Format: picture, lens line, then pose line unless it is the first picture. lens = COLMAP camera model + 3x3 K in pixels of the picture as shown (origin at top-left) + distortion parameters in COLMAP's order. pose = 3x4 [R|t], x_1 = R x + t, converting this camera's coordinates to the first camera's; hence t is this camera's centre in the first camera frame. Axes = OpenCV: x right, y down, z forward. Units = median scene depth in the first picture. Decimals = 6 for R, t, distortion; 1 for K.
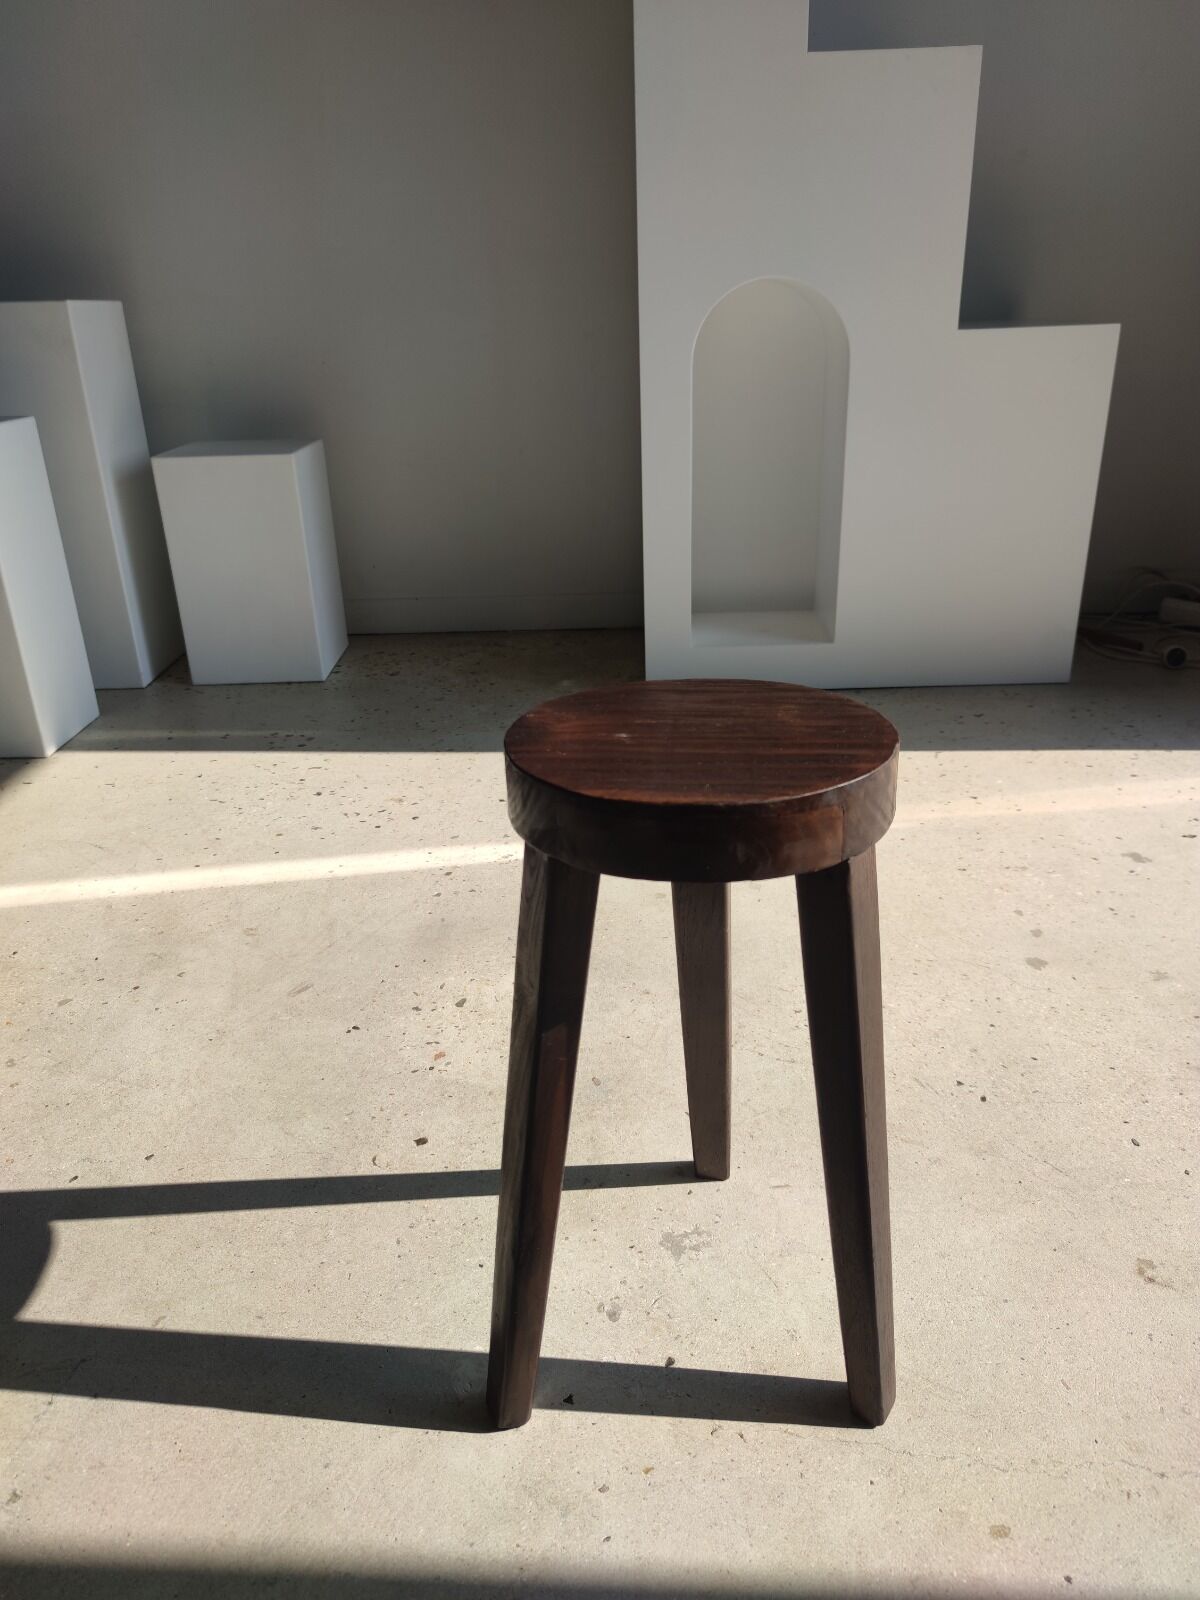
lens RADIAL K [[1159.9, 0, 614.1], [0, 1159.9, 803.4], [0, 0, 1]] dist [0.061616, -0.062098]
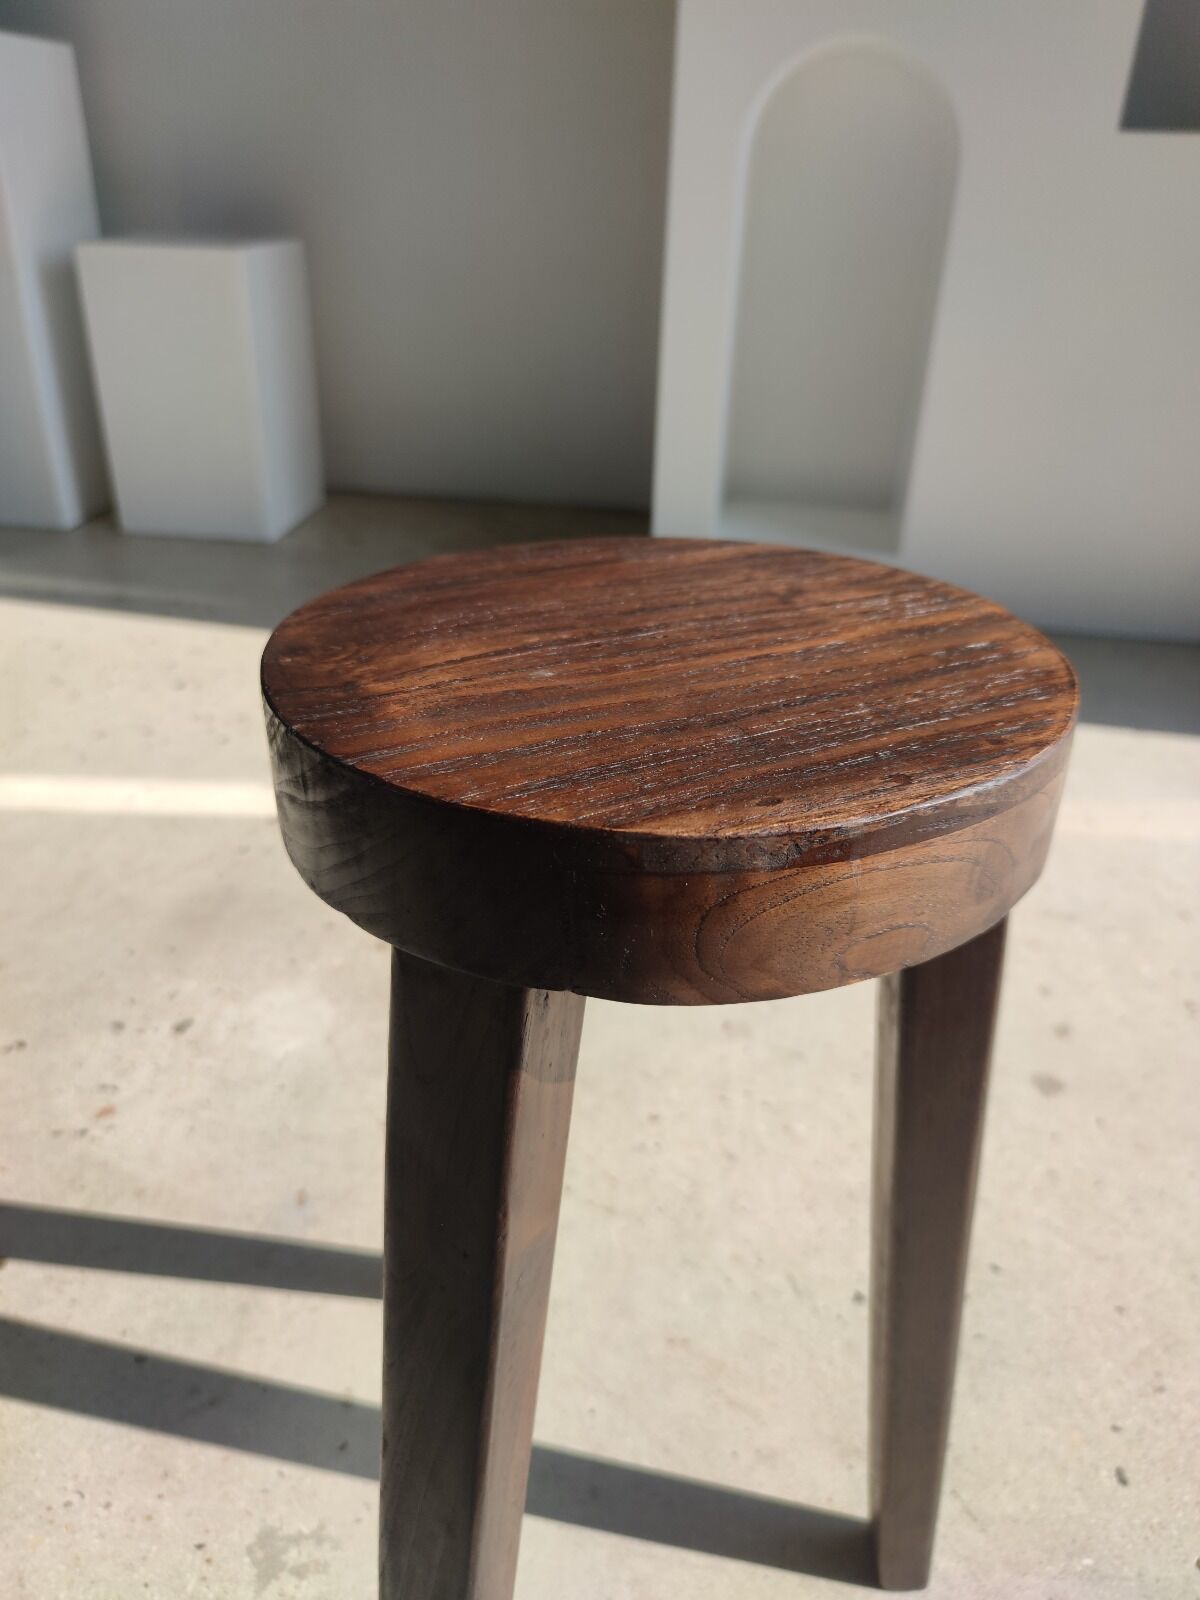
lens RADIAL K [[1190.8, 0, 594.4], [0, 1190.8, 802.2], [0, 0, 1]] dist [0.002469, 0.000612]
pose [[0.985951, 0.123734, -0.112203, 0.189764], [-0.113215, 0.988947, 0.095735, -0.061686], [0.122809, -0.081687, 0.989063, 0.369324]]
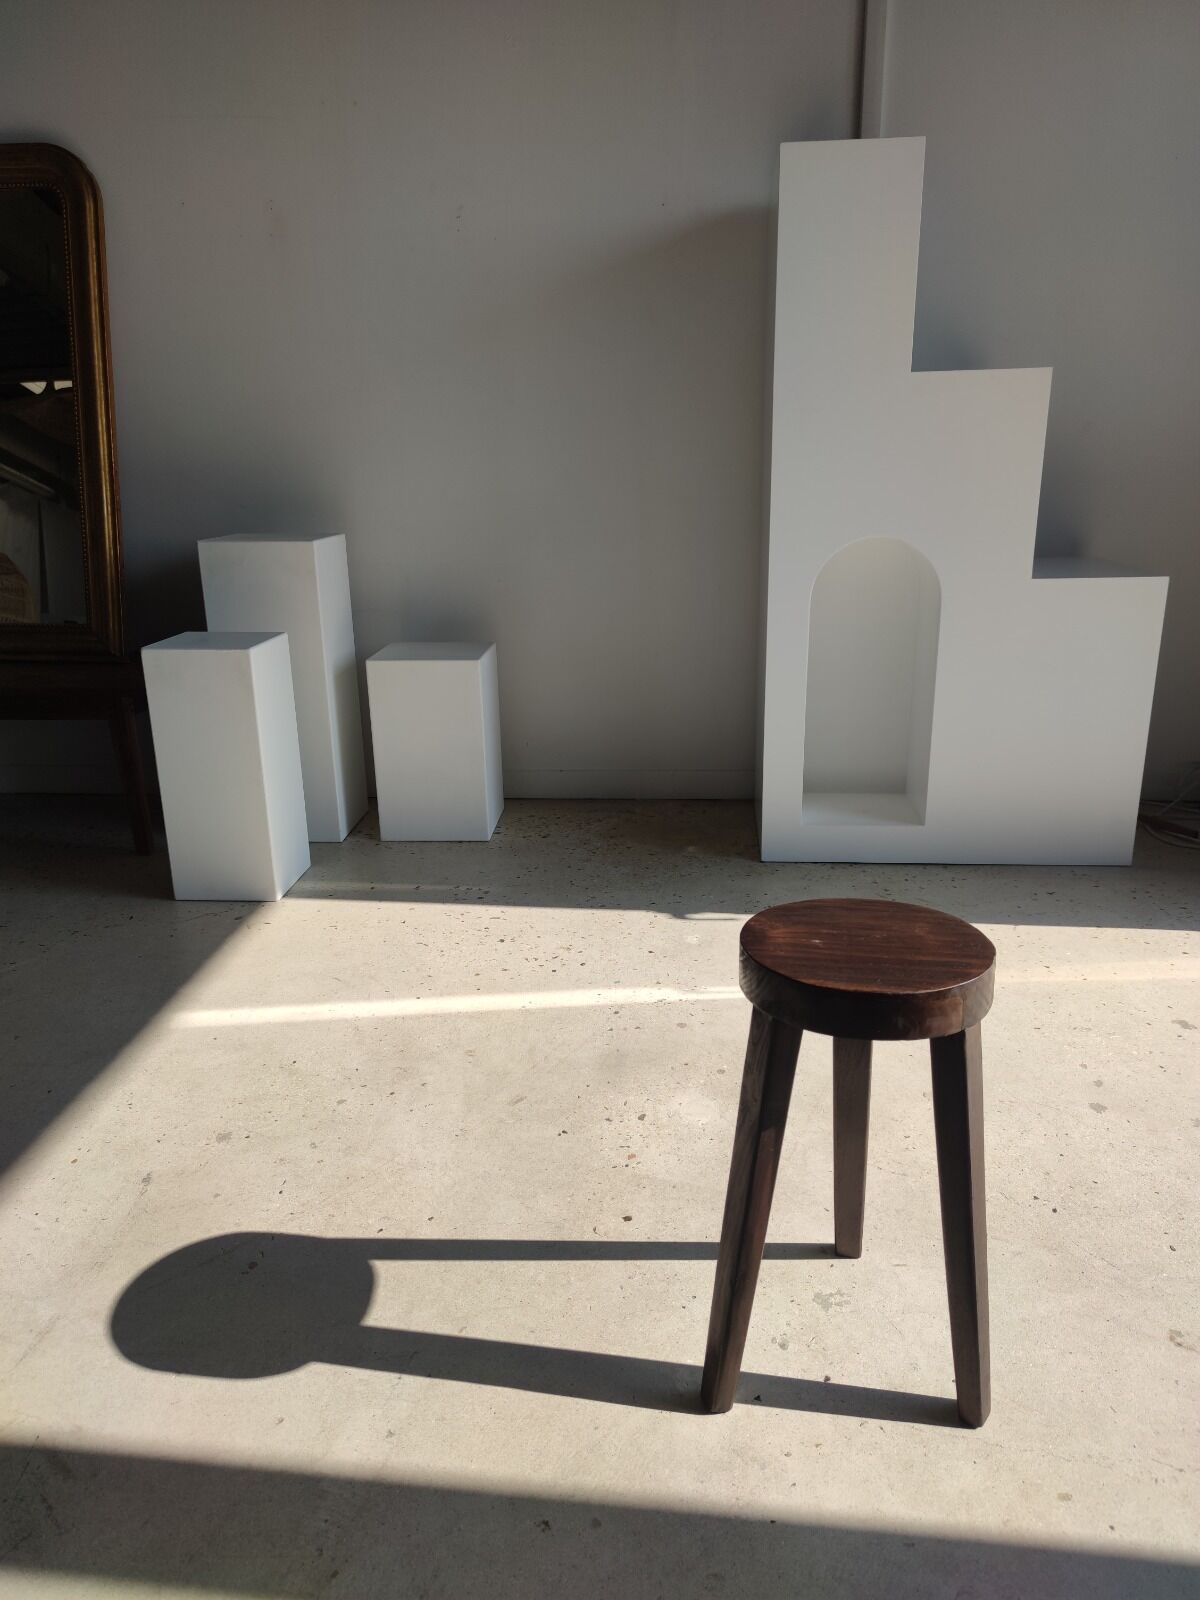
lens RADIAL K [[1159.9, 0, 614.1], [0, 1159.9, 803.4], [0, 0, 1]] dist [0.061616, -0.062098]
pose [[0.997780, 0.030902, -0.058991, -0.105971], [-0.037296, 0.993169, -0.110565, -0.033418], [0.055171, 0.112519, 0.992117, -0.358458]]
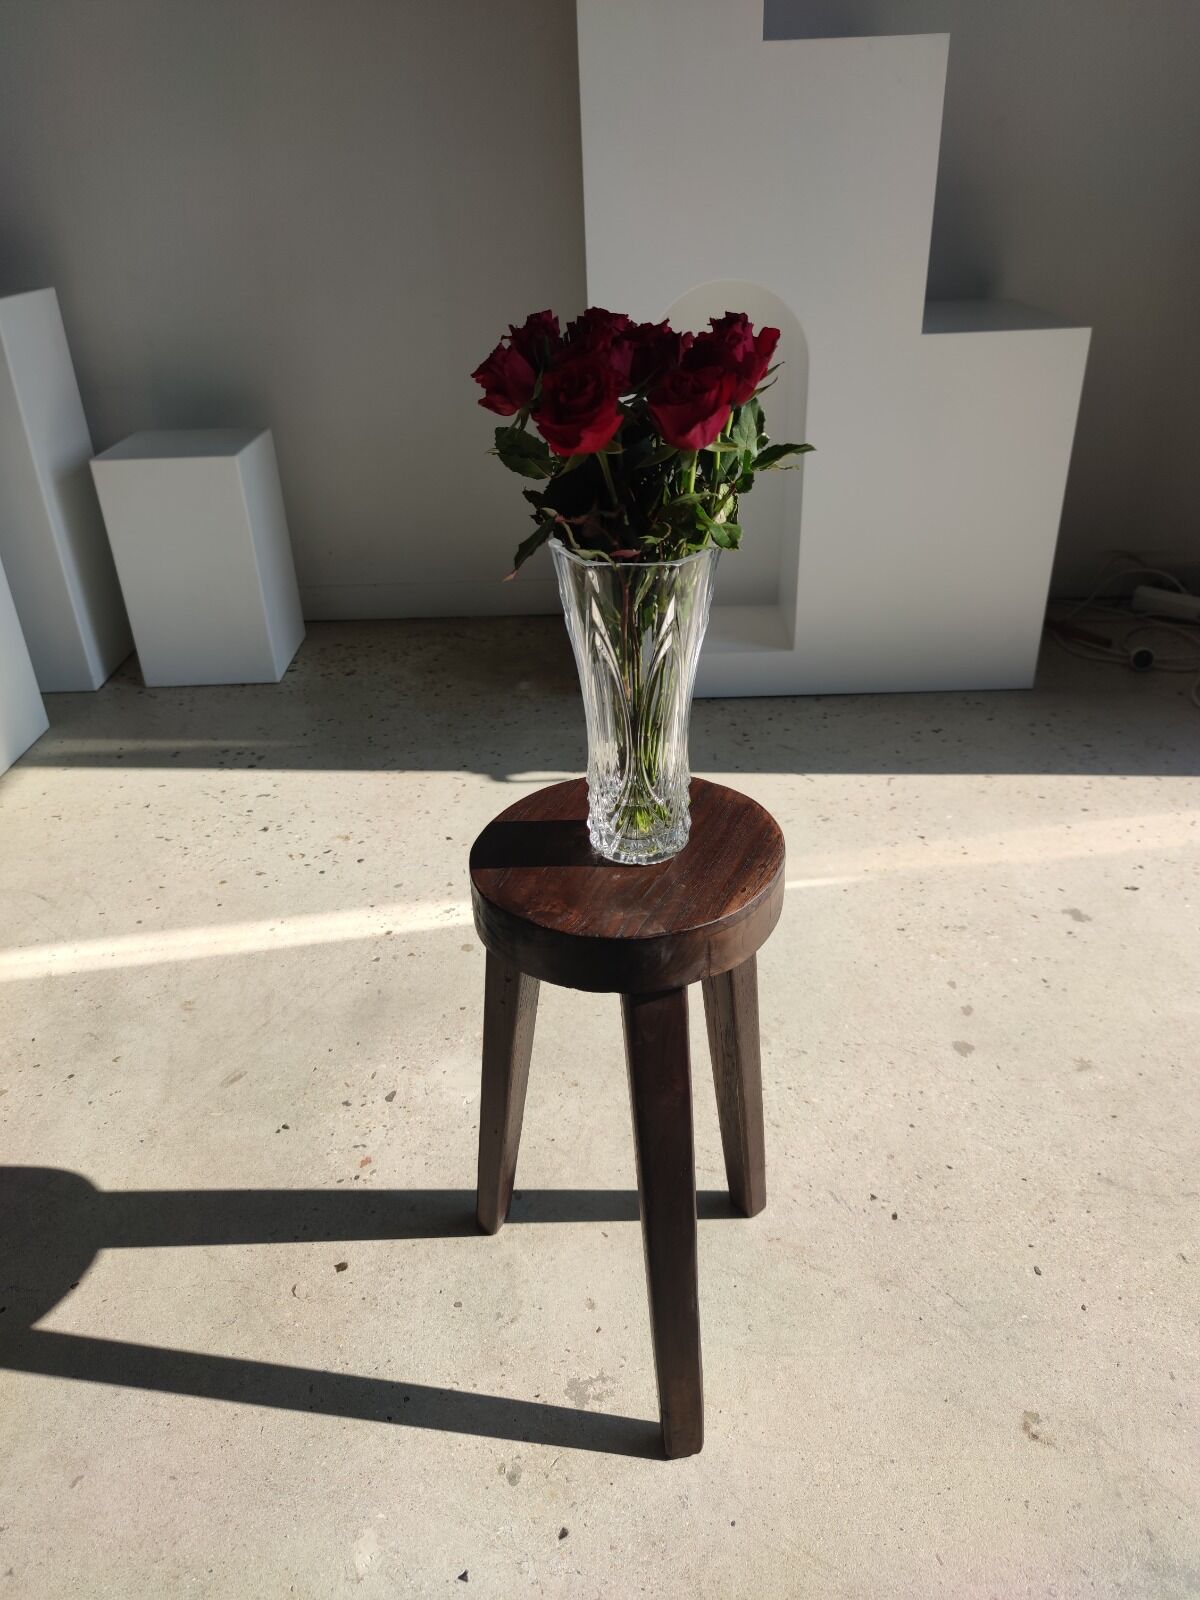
lens RADIAL K [[1165.8, 0, 609.1], [0, 1165.8, 799.2], [0, 0, 1]] dist [0.060429, -0.060785]
pose [[0.999993, -0.002759, -0.002613, 0.066880], [0.002979, 0.996078, 0.088429, -0.191123], [0.002358, -0.088436, 0.996079, 0.009717]]
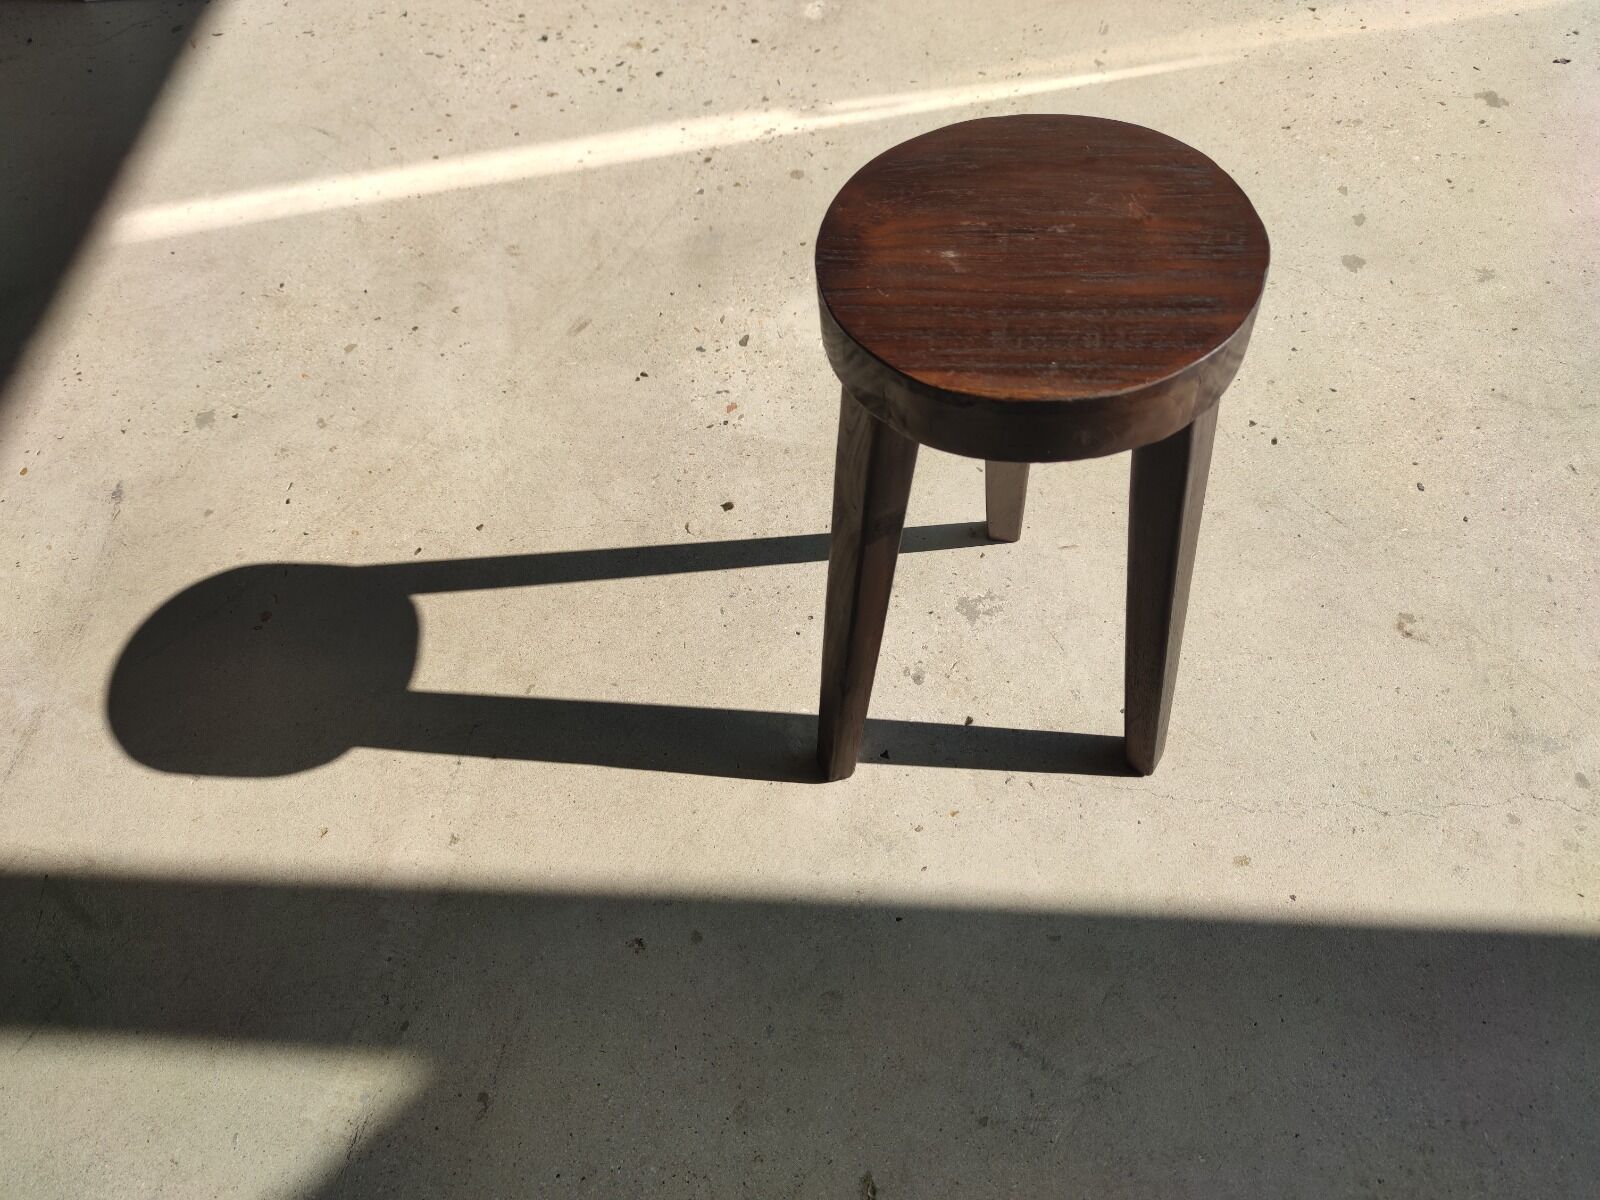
lens RADIAL K [[1165.8, 0, 804.5], [0, 1165.8, 598.4], [0, 0, 1]] dist [0.060429, -0.060785]
pose [[0.998208, -0.026976, -0.053411, -0.036997], [0.051554, 0.840822, 0.538850, -0.191390], [0.030373, -0.540638, 0.840707, 0.057132]]
